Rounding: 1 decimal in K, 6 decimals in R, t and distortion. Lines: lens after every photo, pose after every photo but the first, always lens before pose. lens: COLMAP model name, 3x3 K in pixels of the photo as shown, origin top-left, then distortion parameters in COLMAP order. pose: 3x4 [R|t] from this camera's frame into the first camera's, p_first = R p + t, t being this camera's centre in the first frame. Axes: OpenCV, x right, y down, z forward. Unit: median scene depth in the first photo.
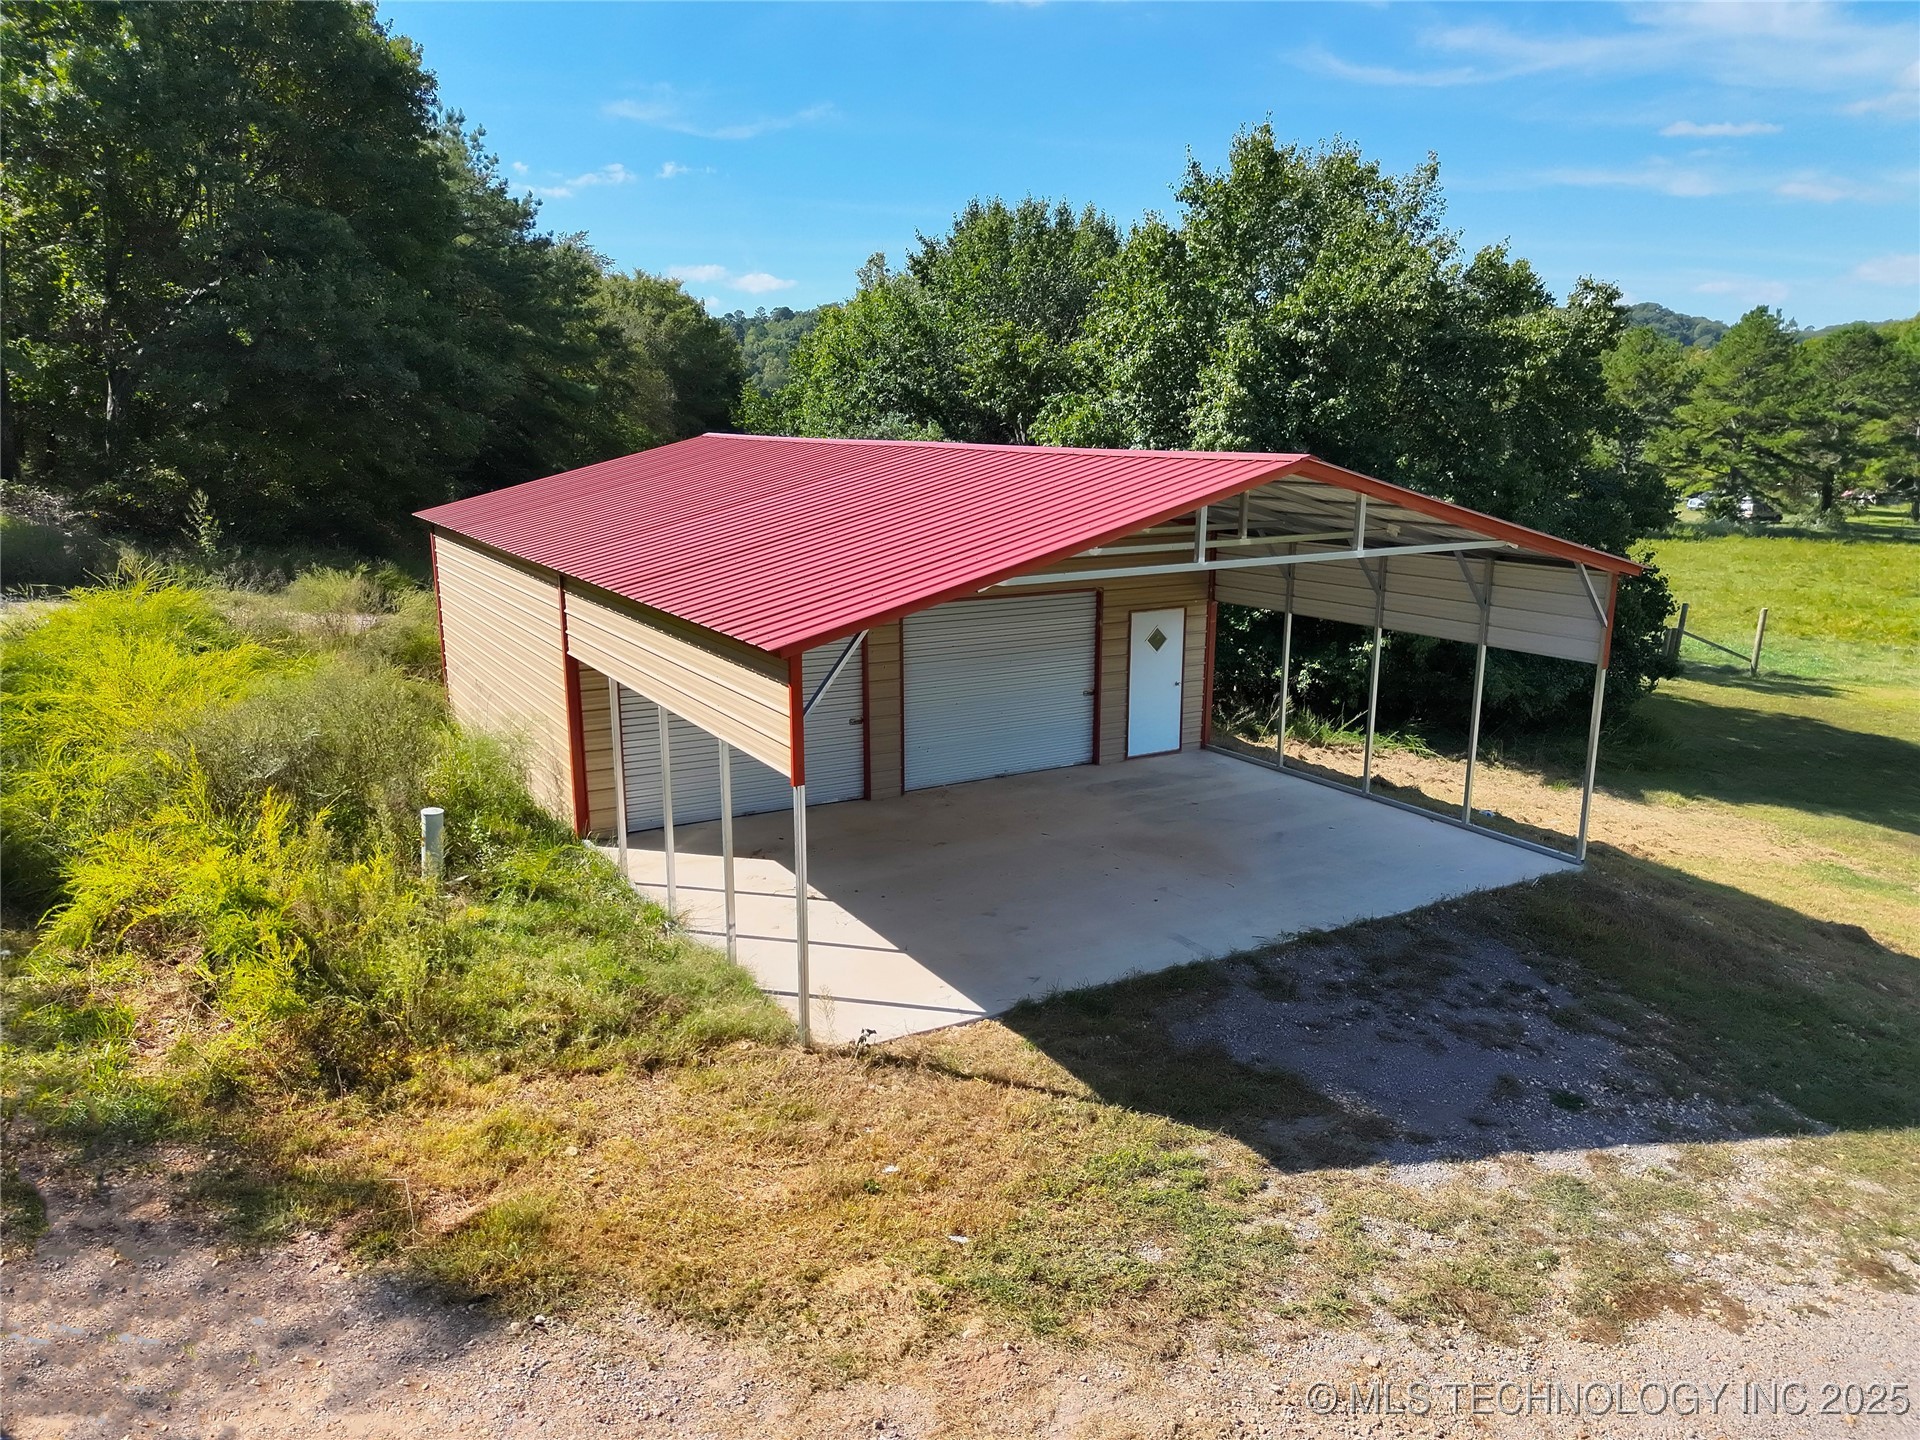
lens RADIAL K [[1307.1, 0, 959.7], [0, 1307.1, 802.0], [0, 0, 1]] dist [0.022384, -0.004296]
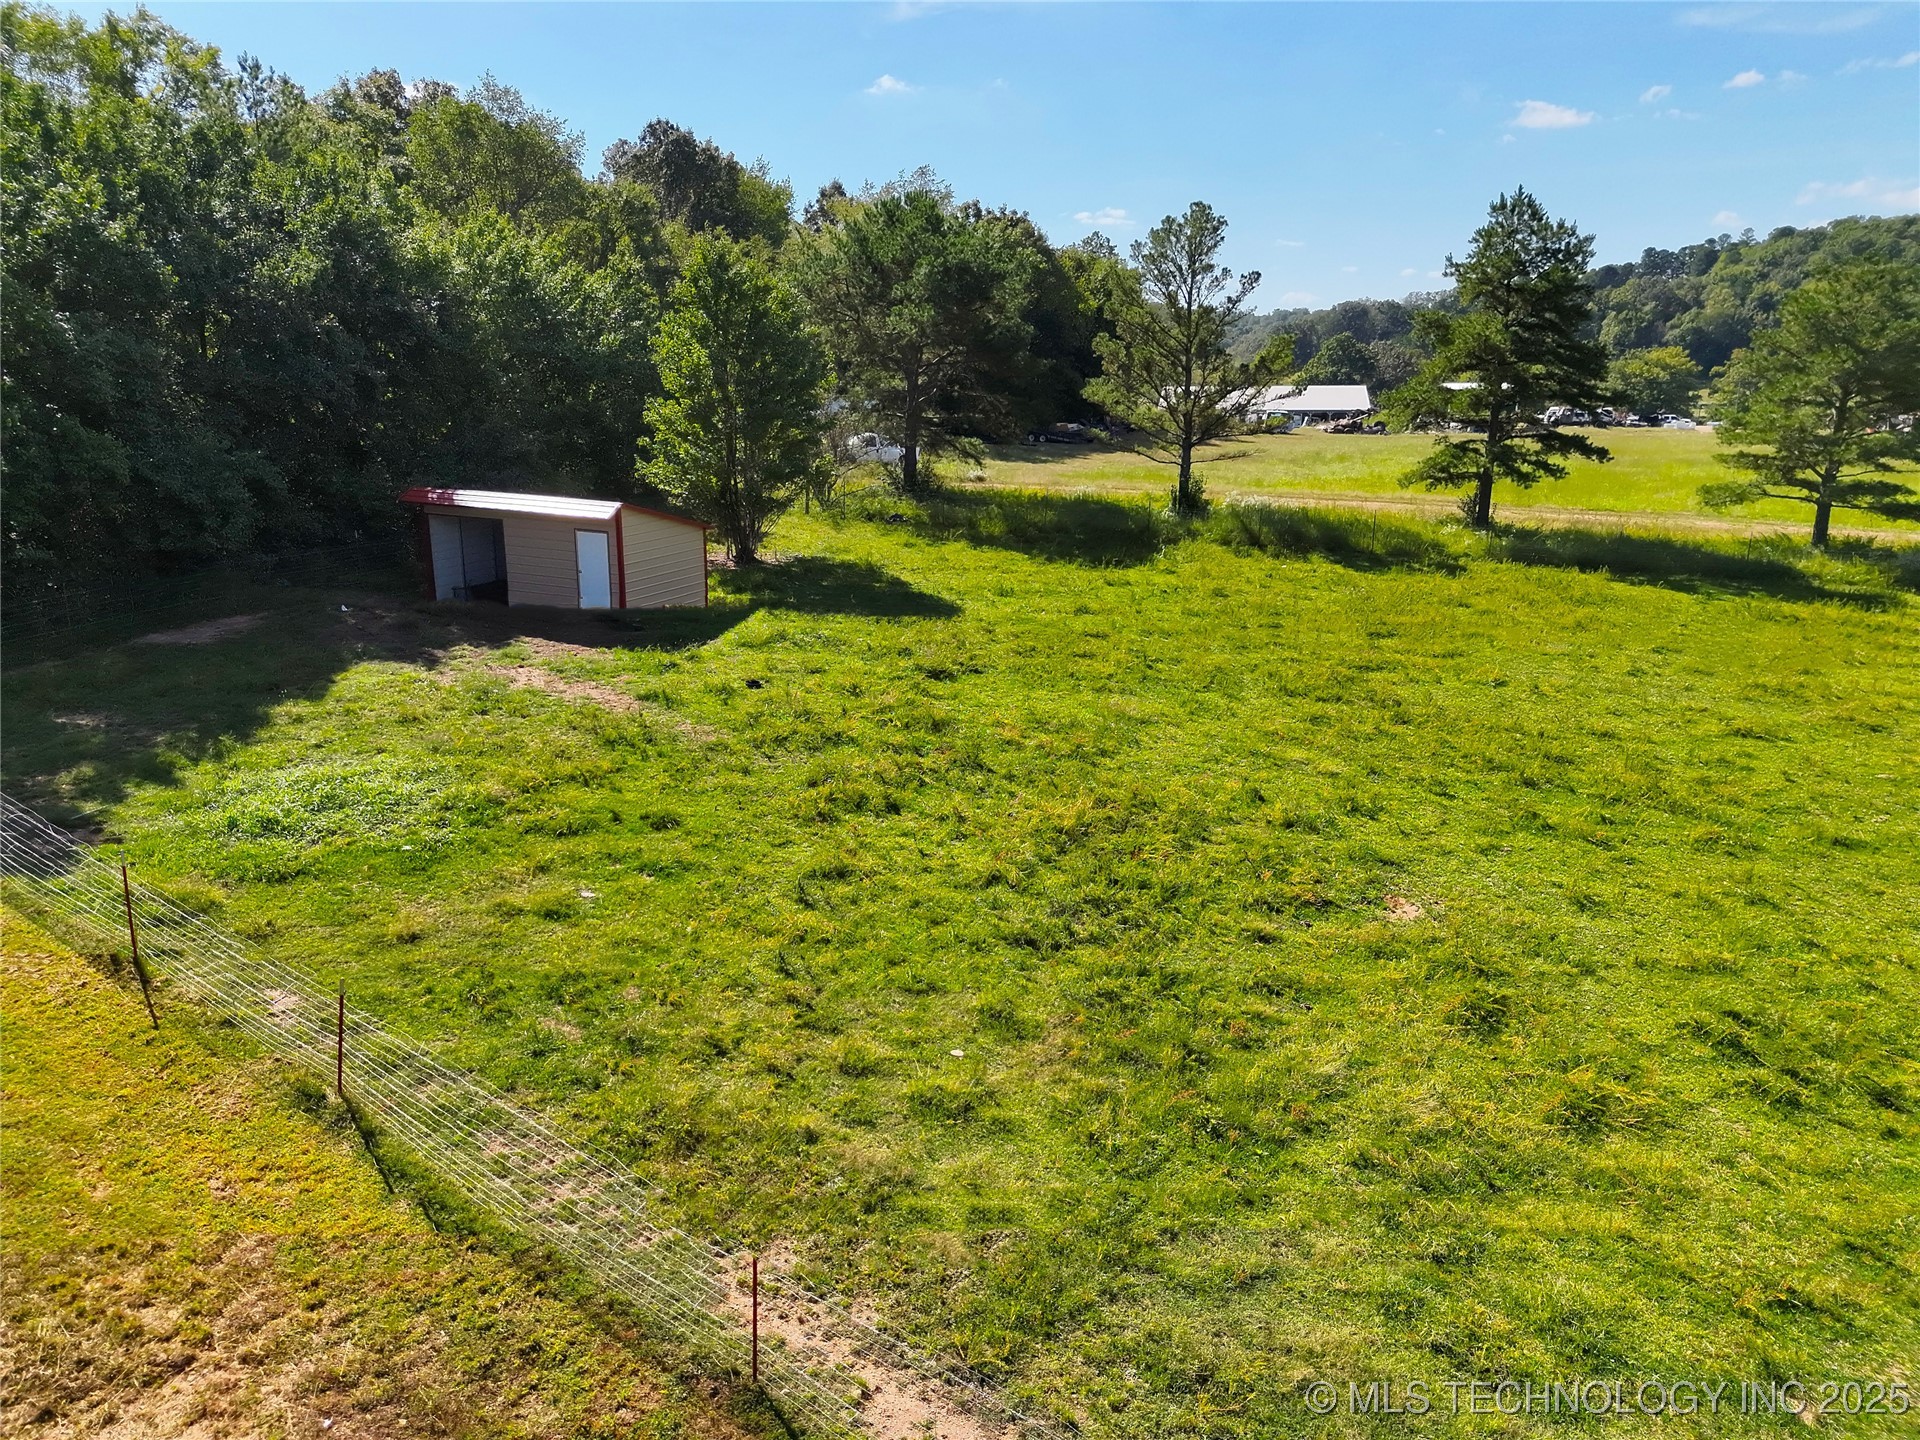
lens RADIAL K [[1347.4, 0, 960.0], [0, 1347.4, 720.0], [0, 0, 1]] dist [0.065196, -0.061459]
pose [[0.761665, 0.166048, -0.626334, 3.291239], [-0.183986, 0.982245, 0.036663, -0.628409], [0.621301, 0.087312, 0.778692, 2.214482]]
